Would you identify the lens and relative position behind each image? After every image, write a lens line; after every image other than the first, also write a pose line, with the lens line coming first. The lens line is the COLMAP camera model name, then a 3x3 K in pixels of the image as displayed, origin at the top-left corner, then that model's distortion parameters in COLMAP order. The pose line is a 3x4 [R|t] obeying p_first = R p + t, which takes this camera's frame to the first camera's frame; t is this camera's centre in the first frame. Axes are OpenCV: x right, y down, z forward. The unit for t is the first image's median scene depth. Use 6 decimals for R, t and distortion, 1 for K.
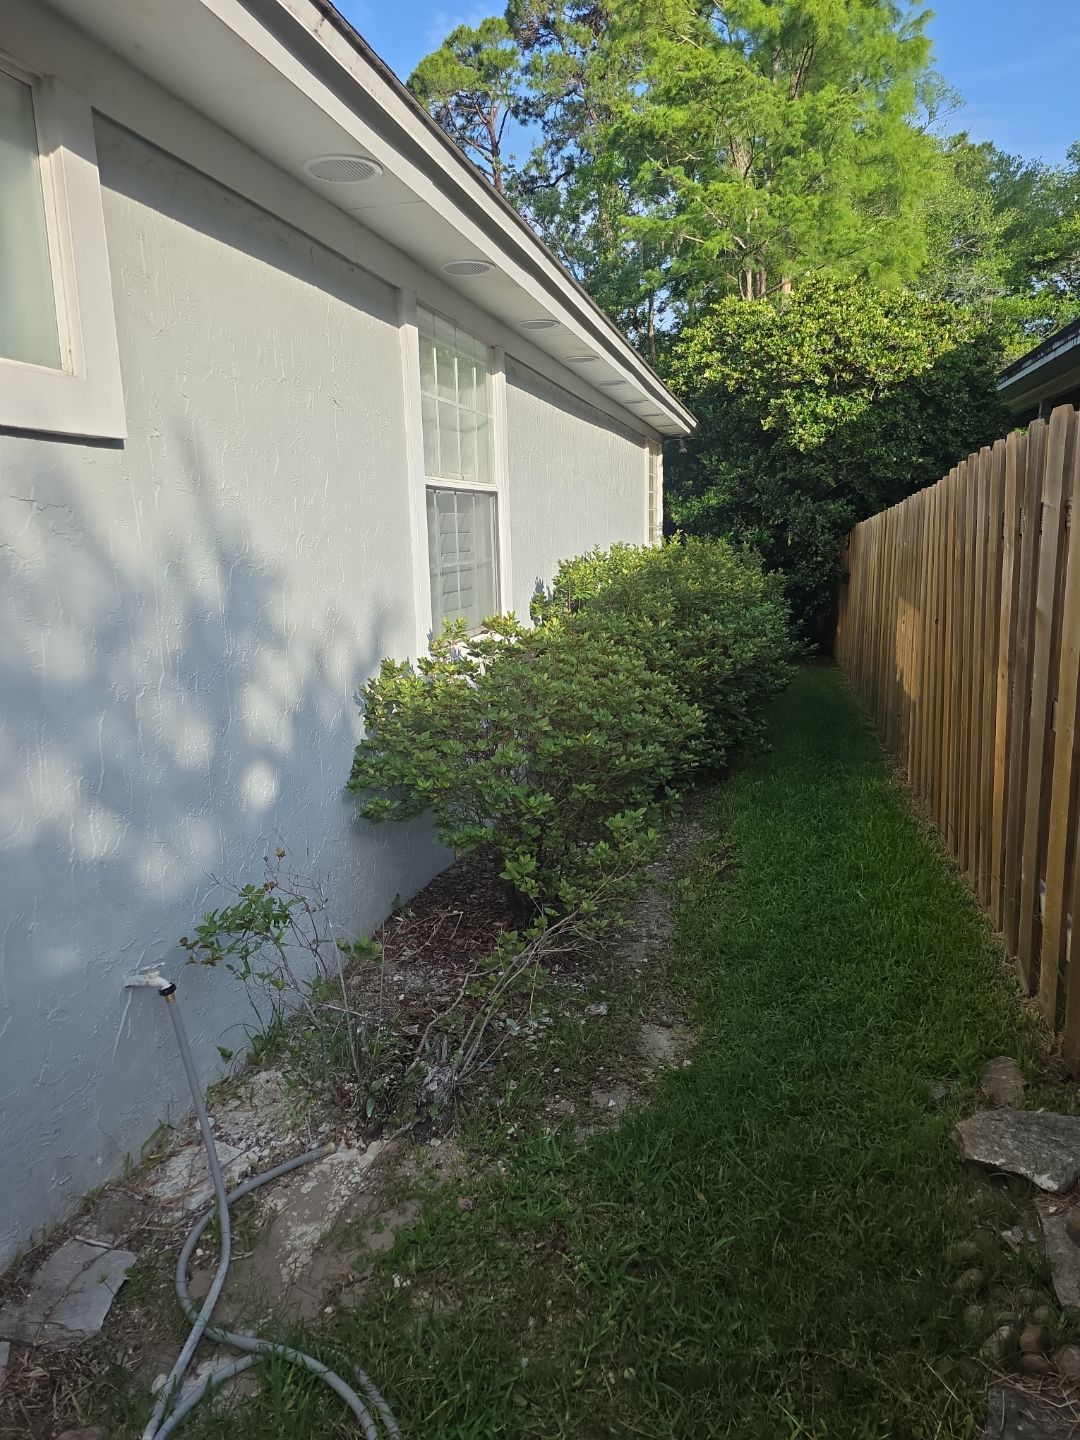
lens RADIAL K [[964.4, 0, 545.7], [0, 964.4, 693.9], [0, 0, 1]] dist [0.060875, -0.052052]
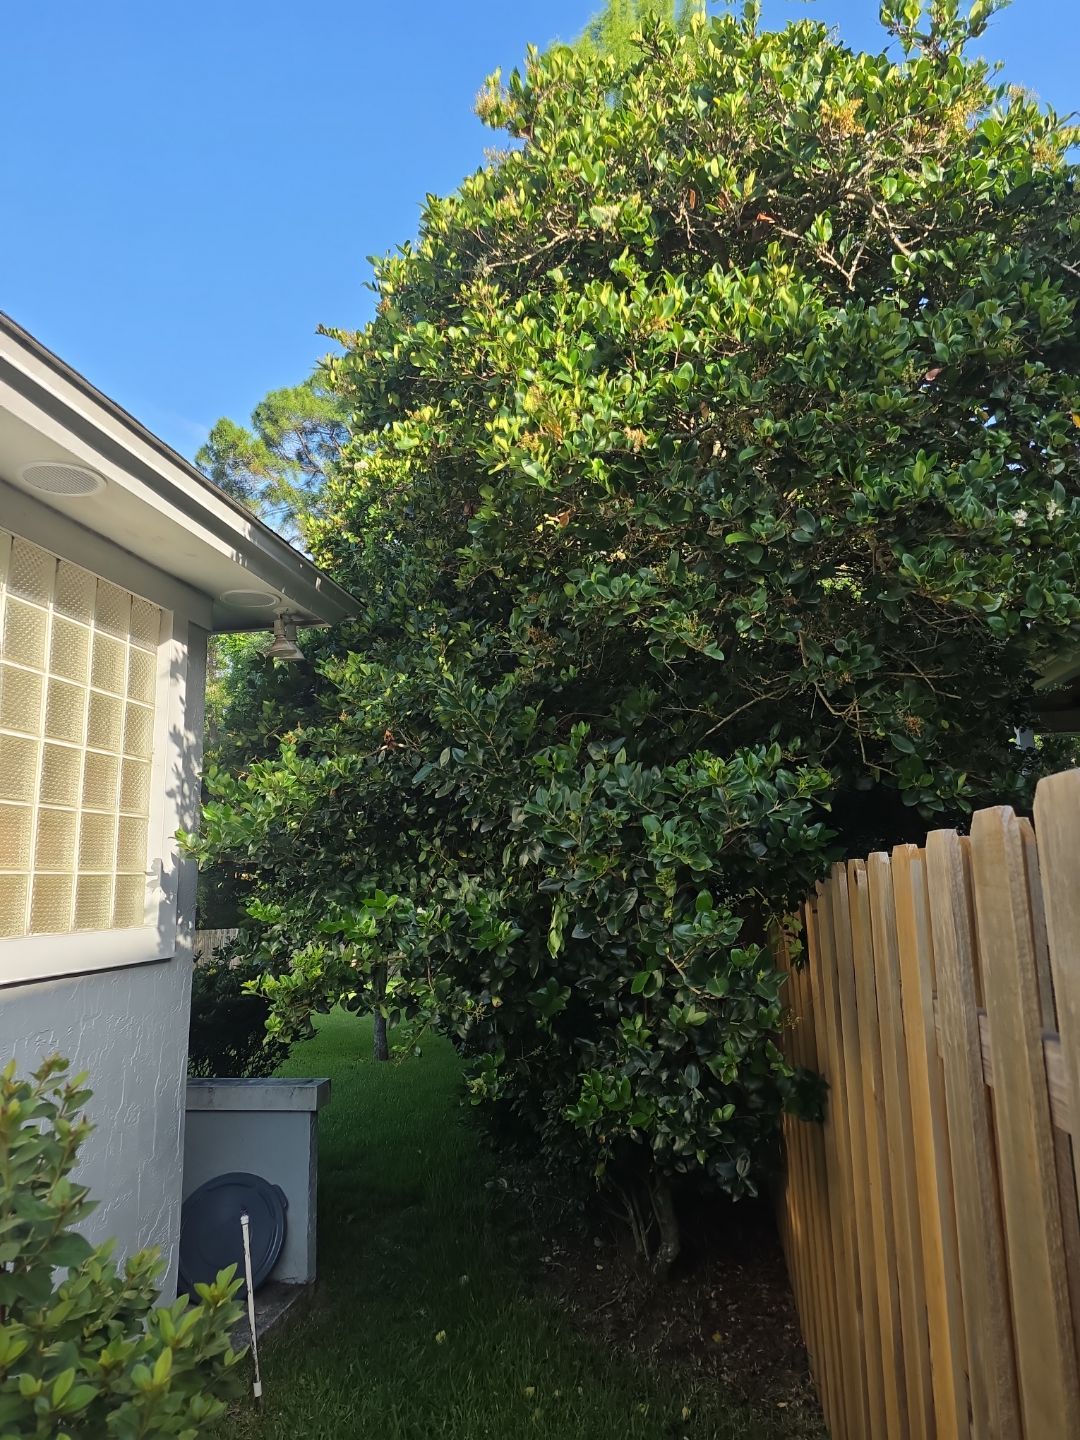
lens RADIAL K [[964.4, 0, 545.7], [0, 964.4, 693.9], [0, 0, 1]] dist [0.060875, -0.052052]
pose [[0.996749, 0.010414, 0.079889, 0.240310], [0.018700, 0.934626, -0.355139, -0.136349], [-0.078365, 0.355479, 0.931394, 0.800812]]
